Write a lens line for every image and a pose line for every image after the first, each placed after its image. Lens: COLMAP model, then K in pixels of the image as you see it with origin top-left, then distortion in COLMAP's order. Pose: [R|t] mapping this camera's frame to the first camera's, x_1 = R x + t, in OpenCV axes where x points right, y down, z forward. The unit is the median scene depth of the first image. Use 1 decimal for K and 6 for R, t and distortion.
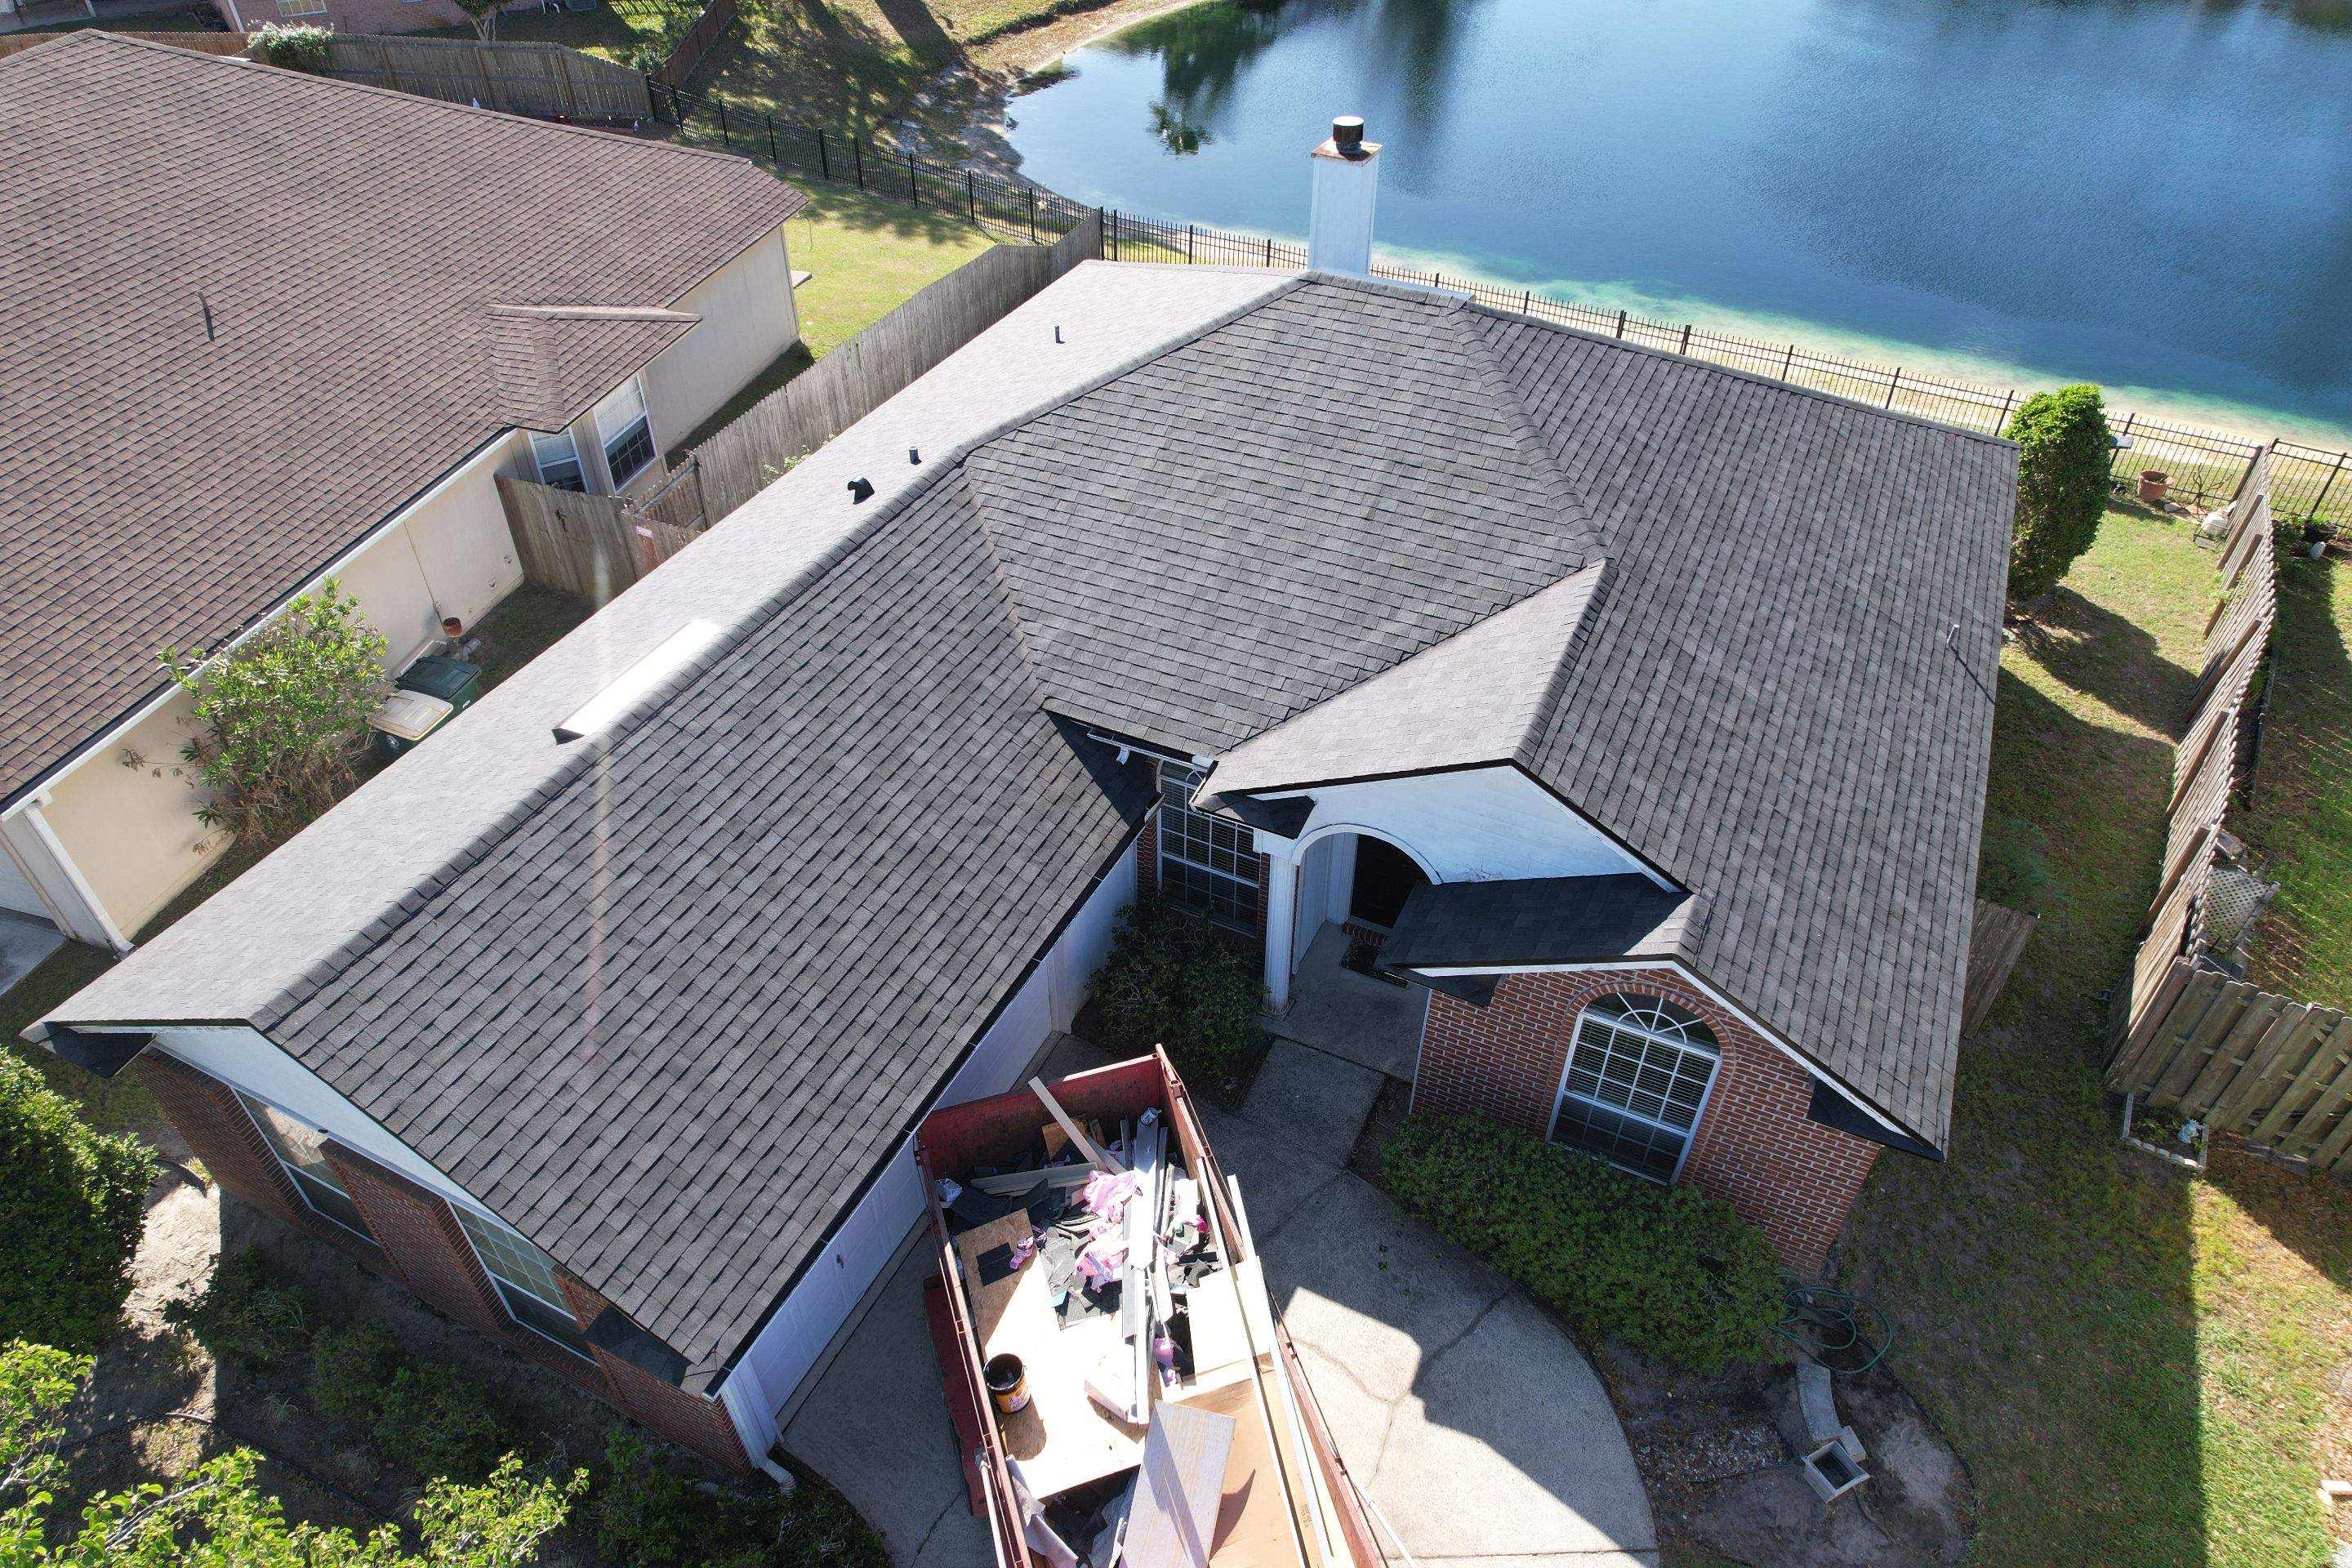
lens RADIAL K [[1498.0, 0, 1176.0], [0, 1498.0, 784.0], [0, 0, 1]] dist [-0.032860, -0.000395]
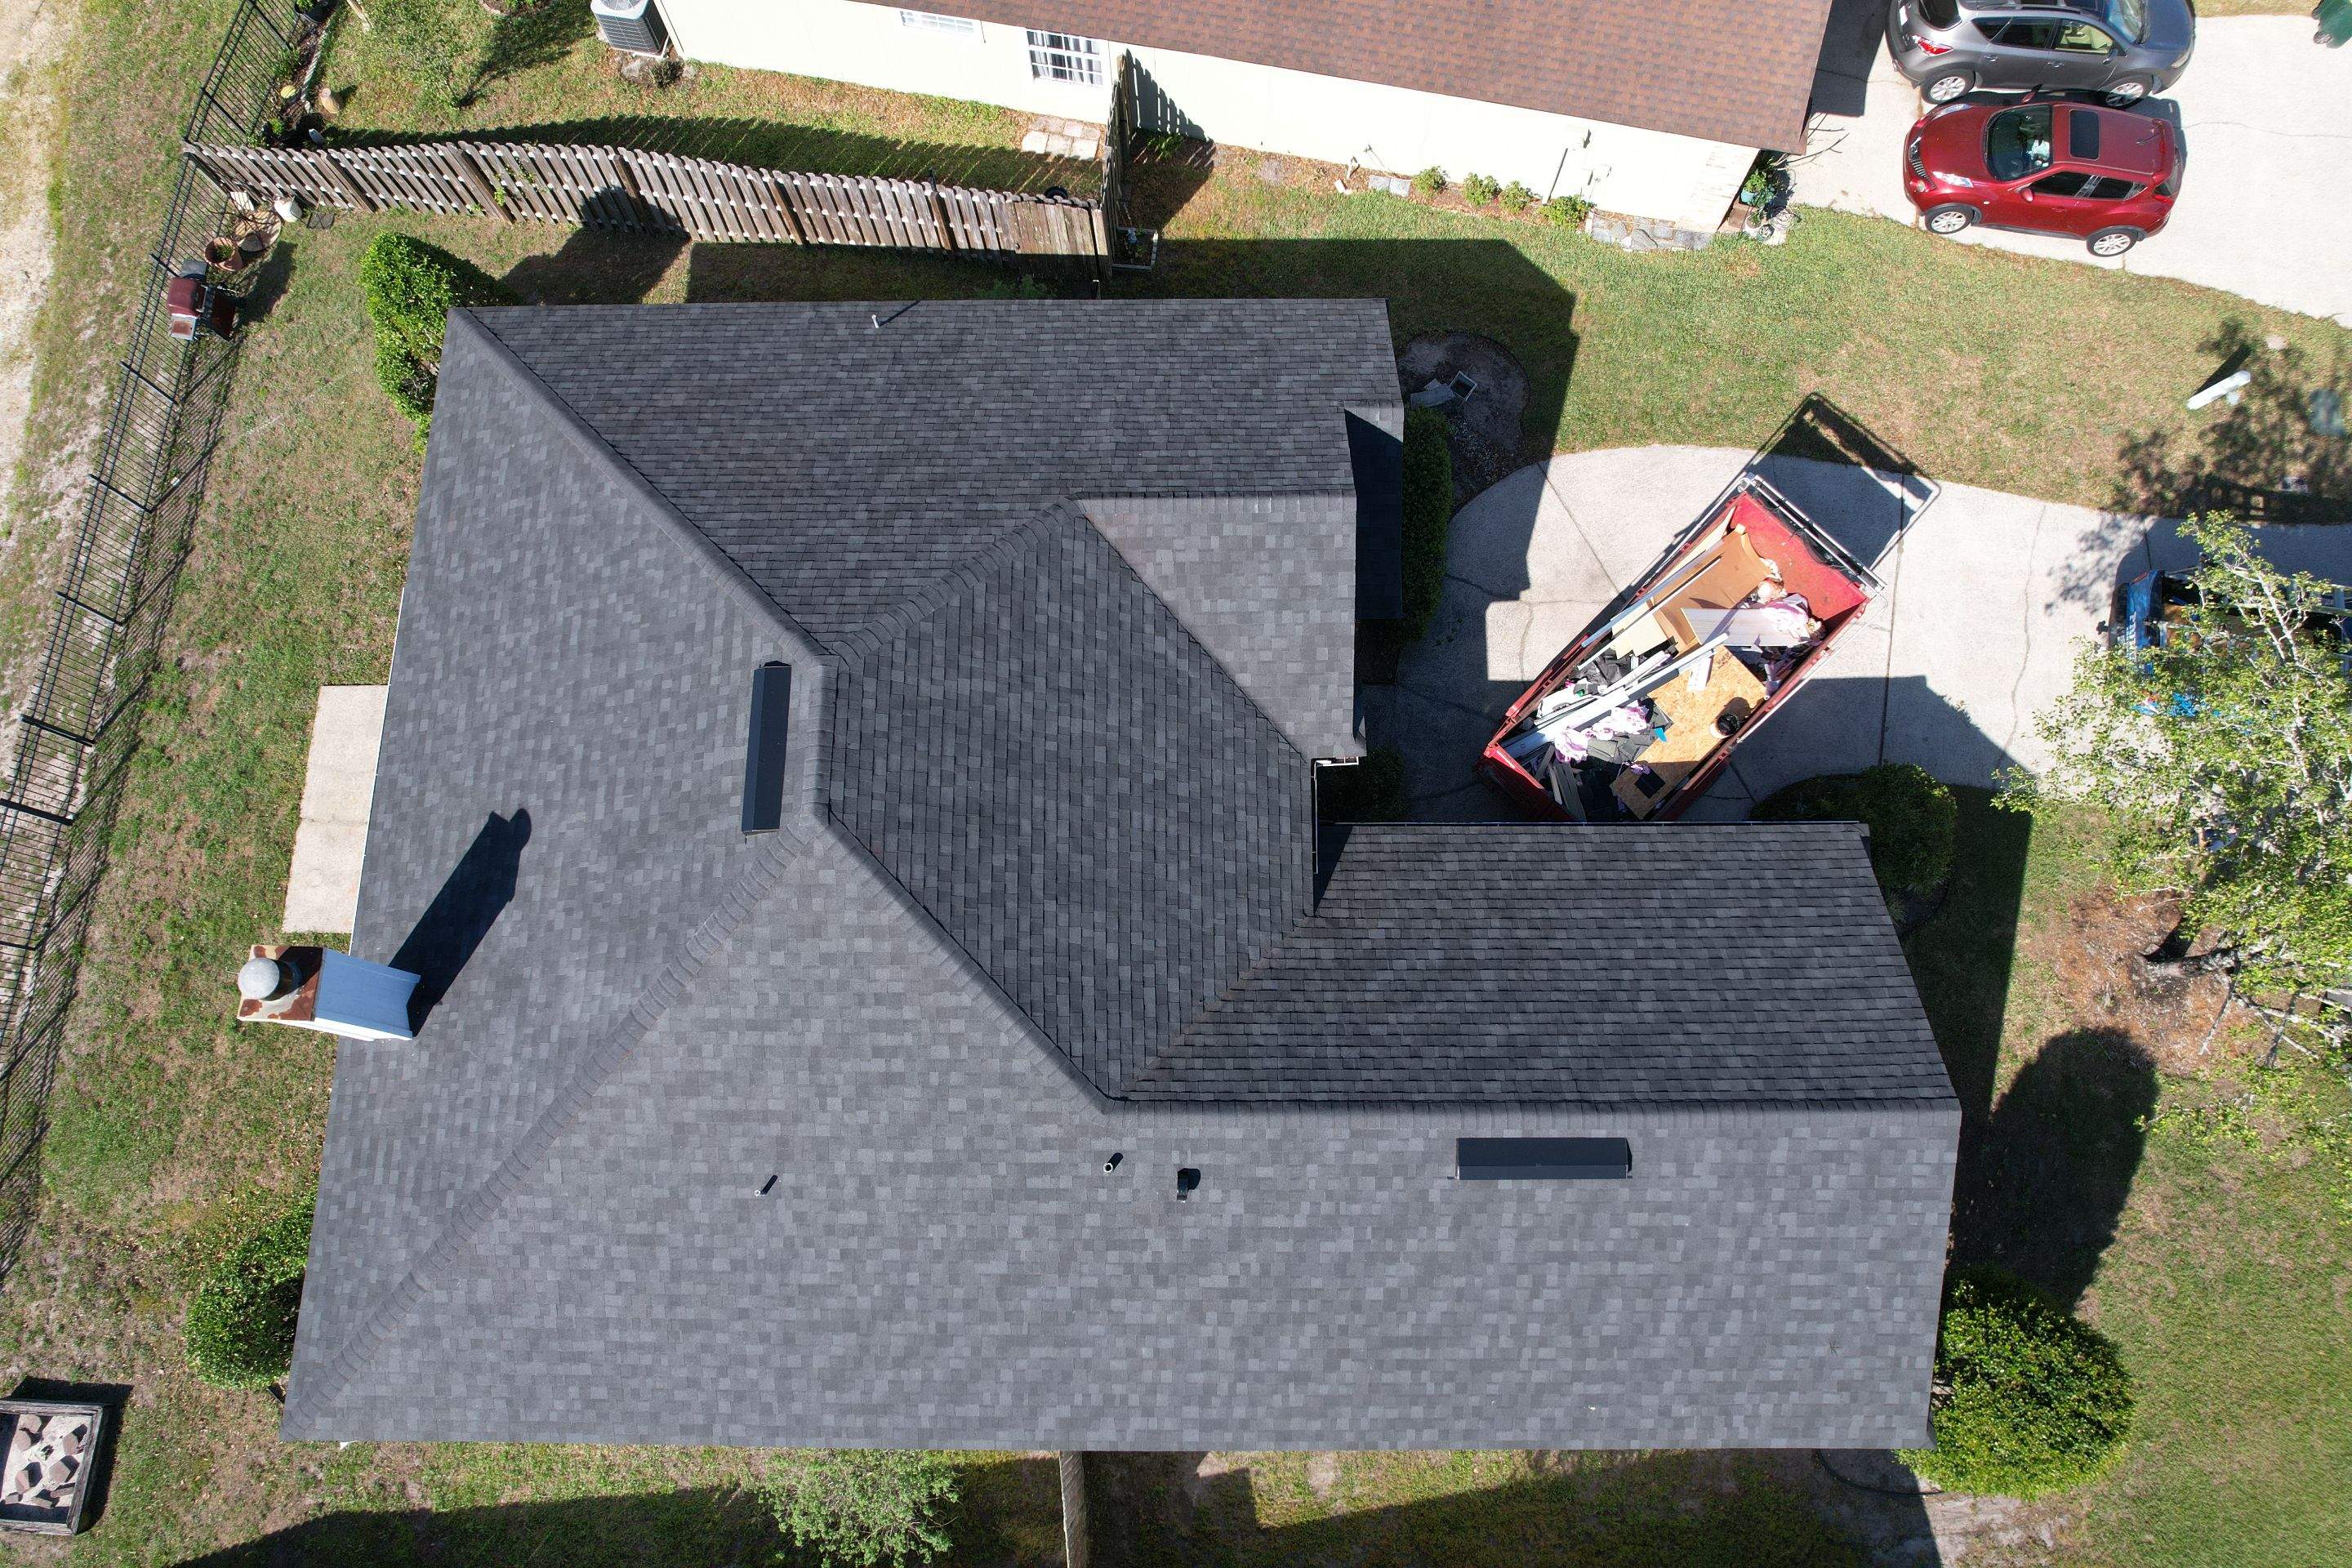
lens RADIAL K [[1498.0, 0, 1176.0], [0, 1498.0, 784.0], [0, 0, 1]] dist [-0.032860, -0.000395]
pose [[-0.432275, -0.867927, 0.244627, -0.280723], [0.593078, -0.069296, 0.802157, -1.233232], [-0.679262, 0.491835, 0.544703, 0.430073]]
